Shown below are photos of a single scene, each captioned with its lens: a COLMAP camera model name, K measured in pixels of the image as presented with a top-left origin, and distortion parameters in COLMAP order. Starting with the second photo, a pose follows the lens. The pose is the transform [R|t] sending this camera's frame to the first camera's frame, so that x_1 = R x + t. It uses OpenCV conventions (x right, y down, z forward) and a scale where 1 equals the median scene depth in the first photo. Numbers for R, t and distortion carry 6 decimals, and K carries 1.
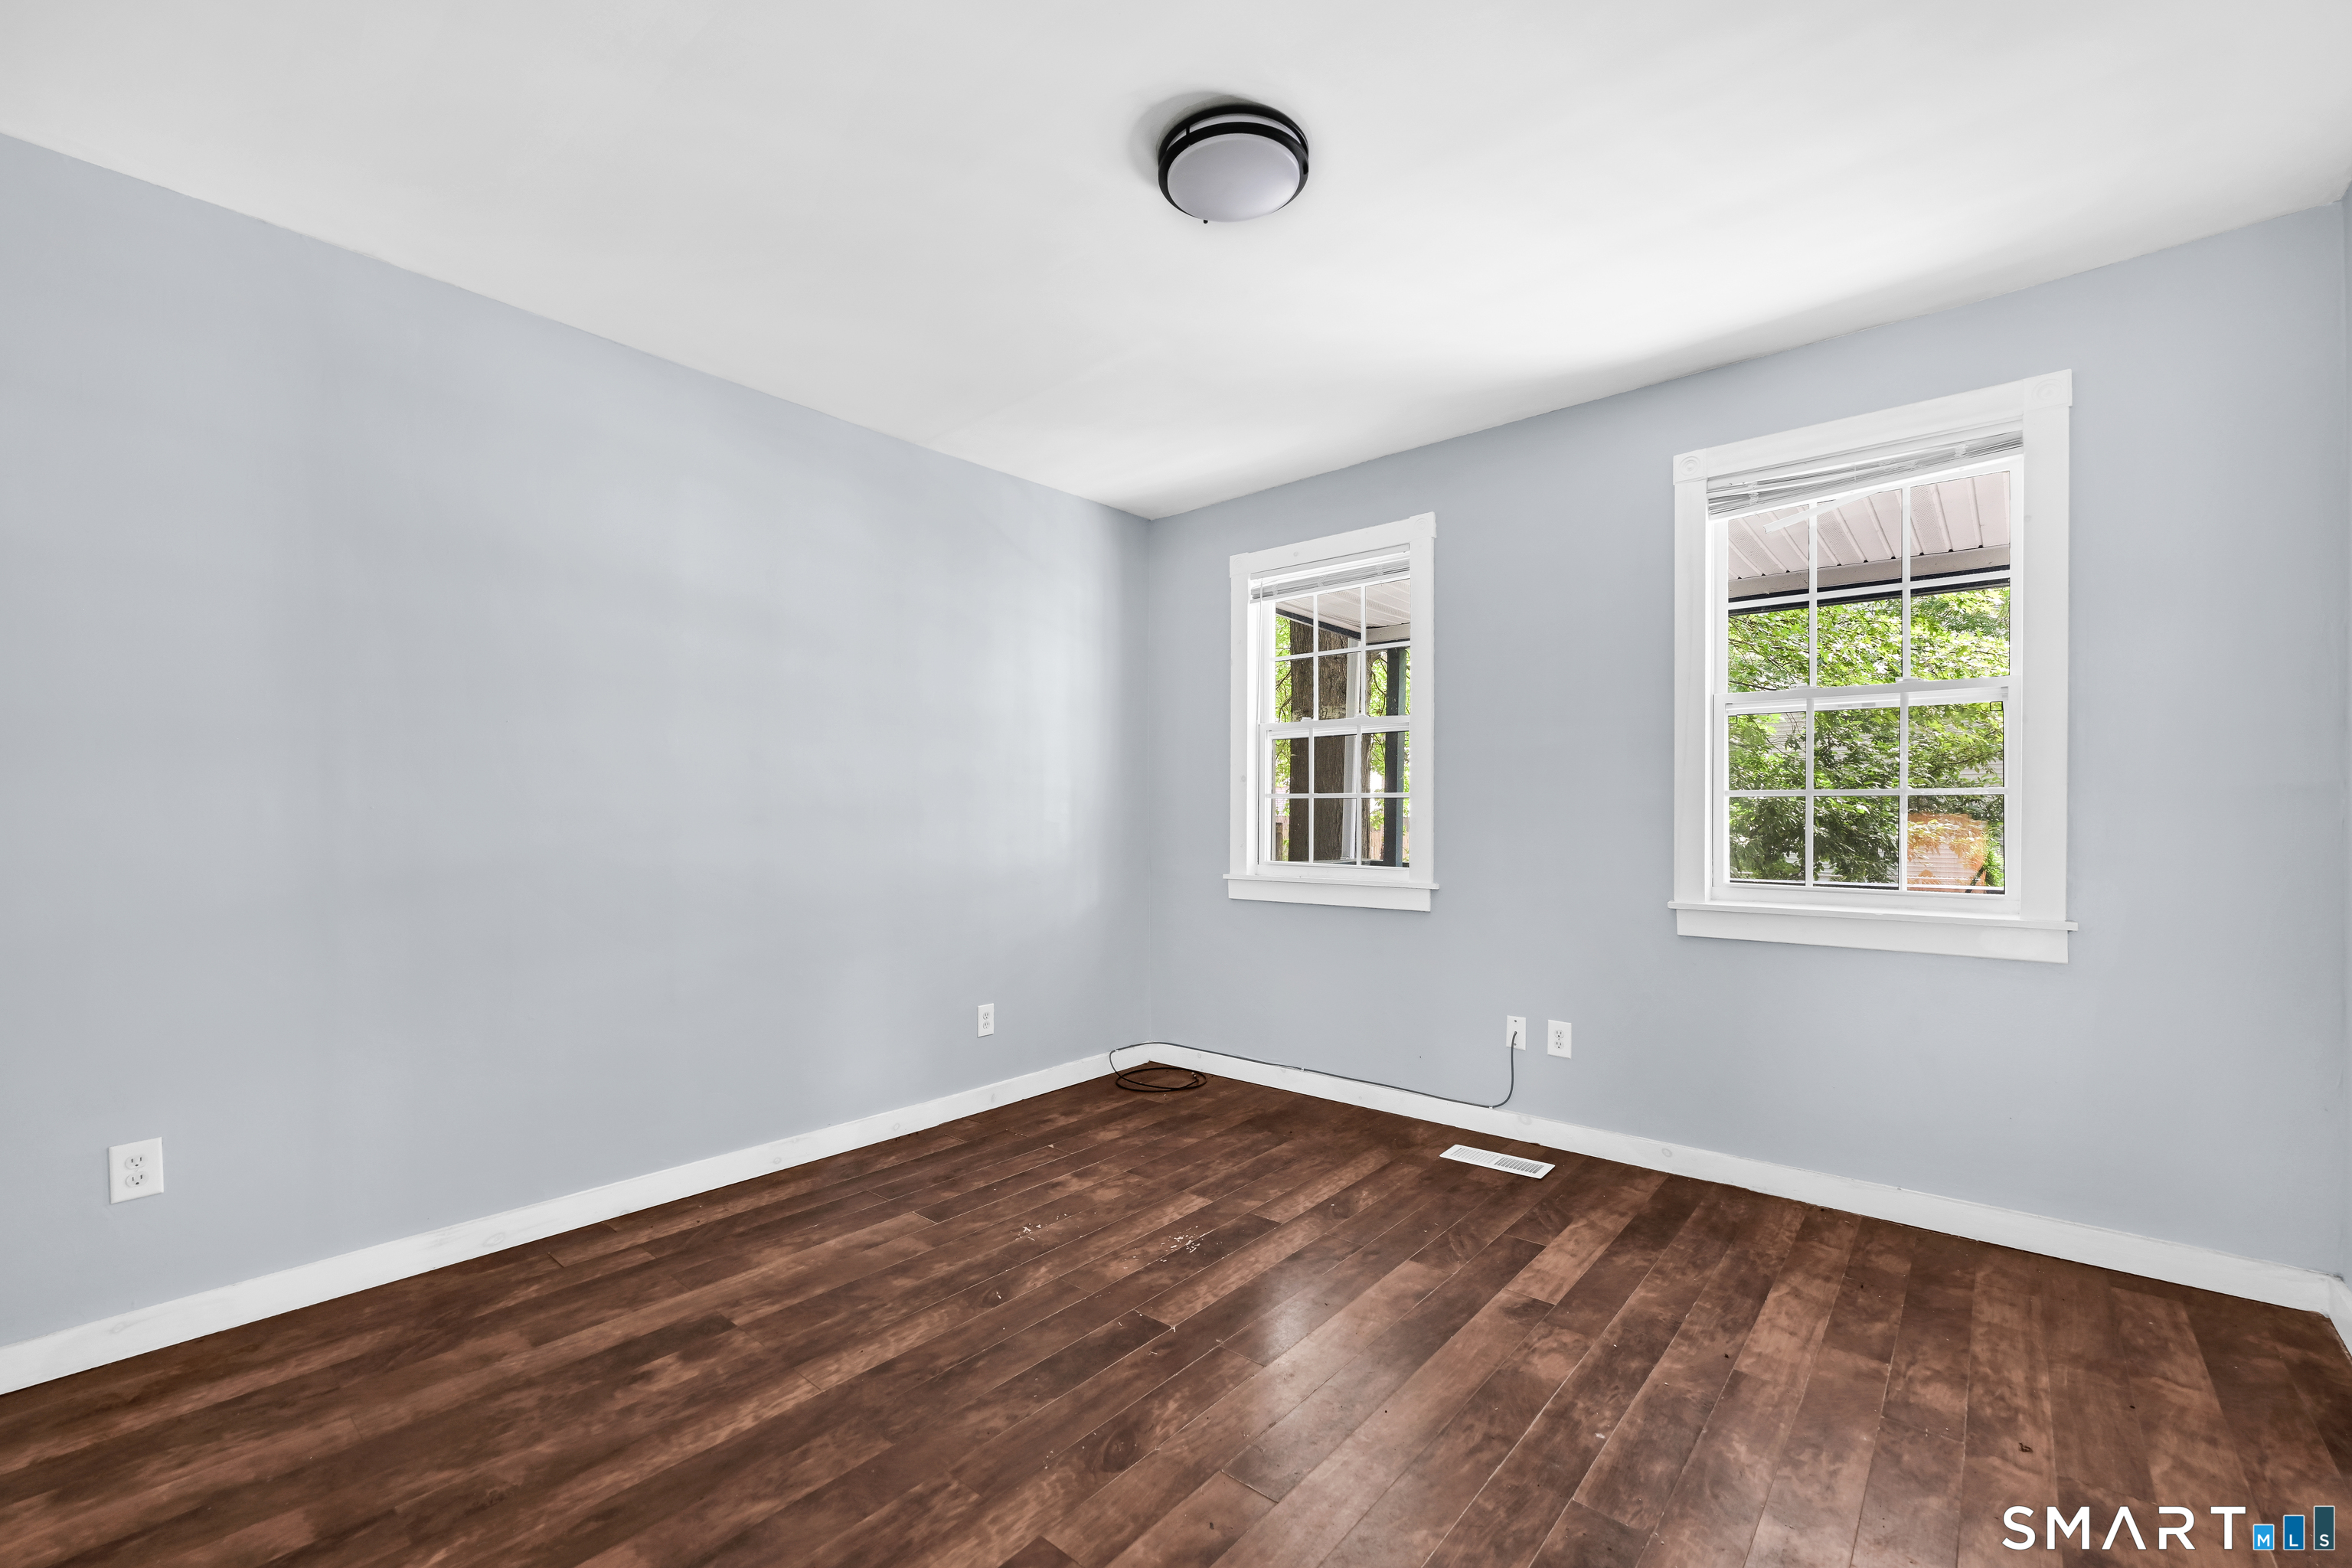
lens RADIAL K [[953.0, 0, 1173.9], [0, 953.0, 798.0], [0, 0, 1]] dist [-0.002872, 0.000130]
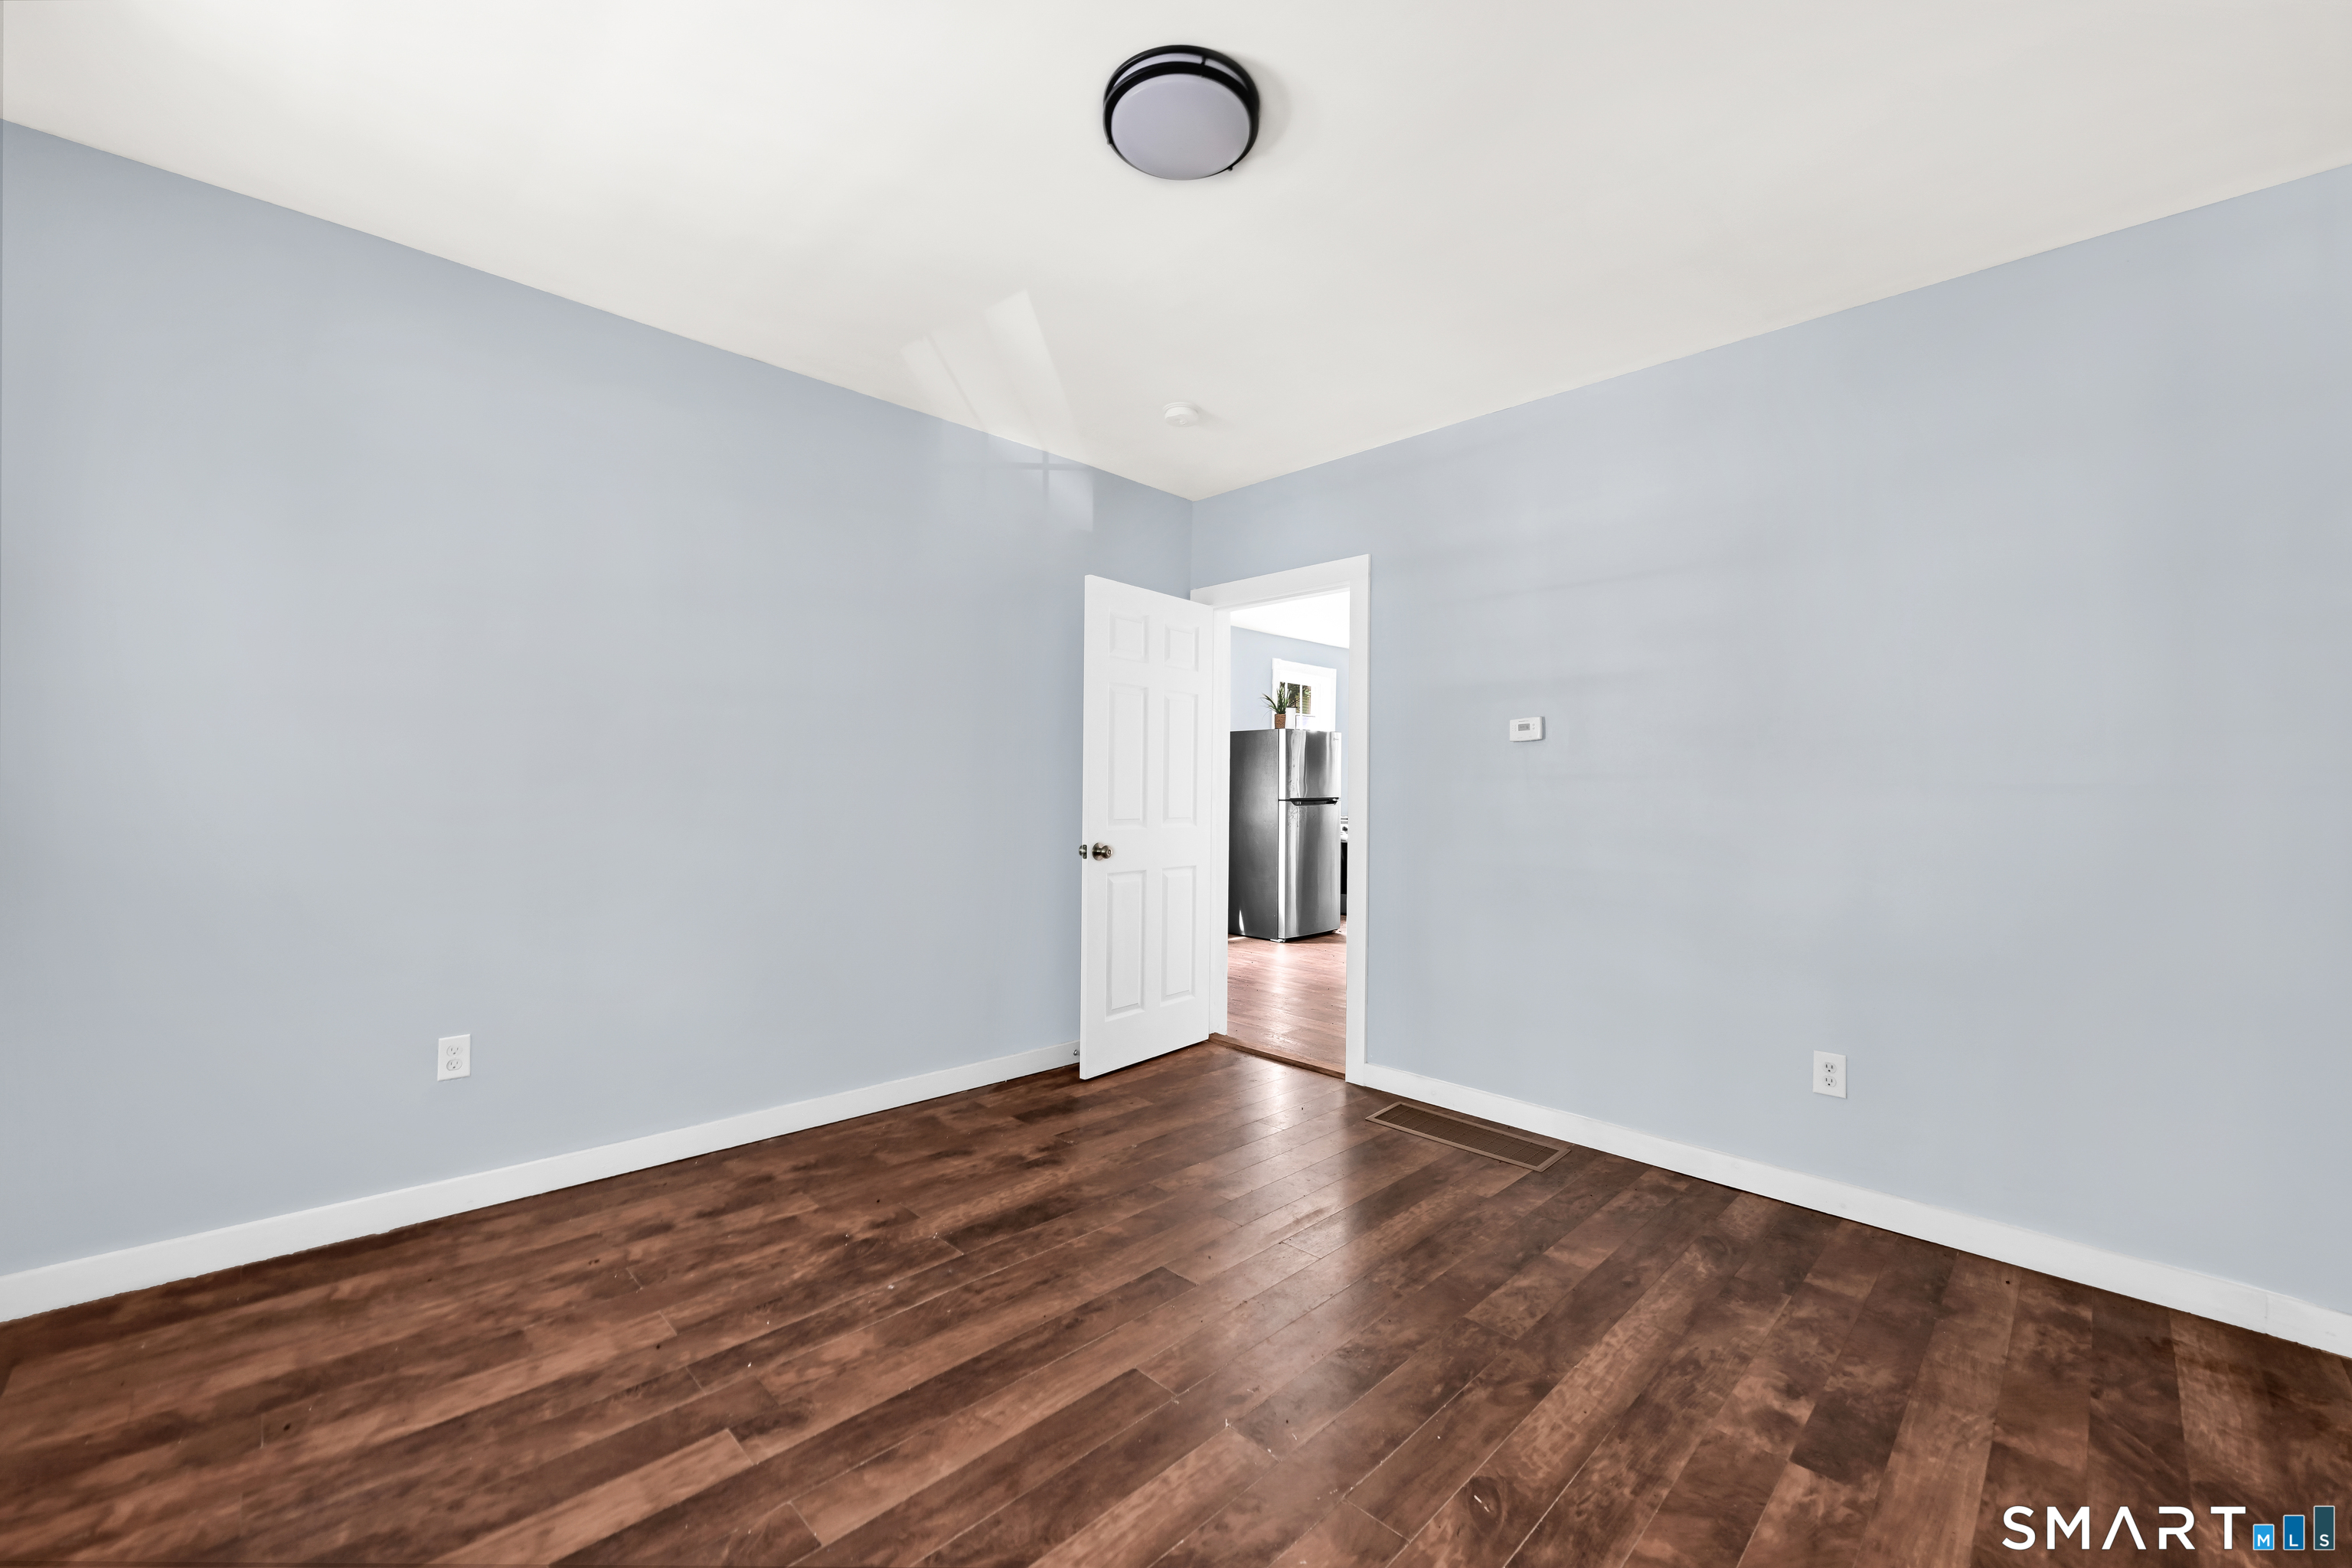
lens RADIAL K [[953.0, 0, 1179.1], [0, 953.0, 790.6], [0, 0, 1]] dist [-0.002872, 0.000130]
pose [[-0.996731, -0.010981, 0.080036, -0.020127], [-0.012286, 0.999799, -0.015829, 0.029758], [-0.079846, -0.016760, -0.996666, 1.969036]]
